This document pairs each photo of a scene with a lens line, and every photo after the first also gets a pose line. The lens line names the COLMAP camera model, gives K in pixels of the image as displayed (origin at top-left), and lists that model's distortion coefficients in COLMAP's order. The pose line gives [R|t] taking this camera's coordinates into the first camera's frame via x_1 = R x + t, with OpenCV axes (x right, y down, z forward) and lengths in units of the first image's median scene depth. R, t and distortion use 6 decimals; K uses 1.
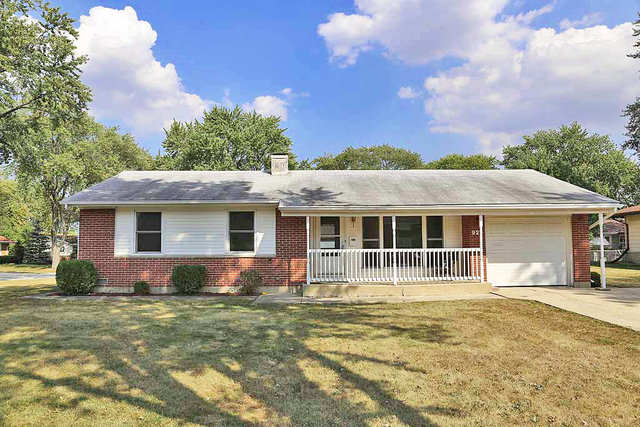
lens RADIAL K [[516.9, 0, 319.4], [0, 516.9, 214.1], [0, 0, 1]] dist [-0.074339, 0.002192]
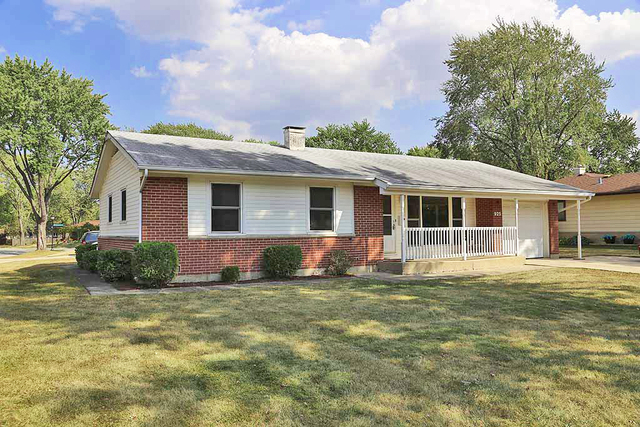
lens RADIAL K [[516.9, 0, 319.5], [0, 516.9, 213.9], [0, 0, 1]] dist [-0.074339, 0.002192]
pose [[0.868402, 0.013026, 0.495690, -0.615271], [-0.027609, 0.999374, 0.022107, 0.022334], [-0.495092, -0.032883, 0.868218, 0.193719]]
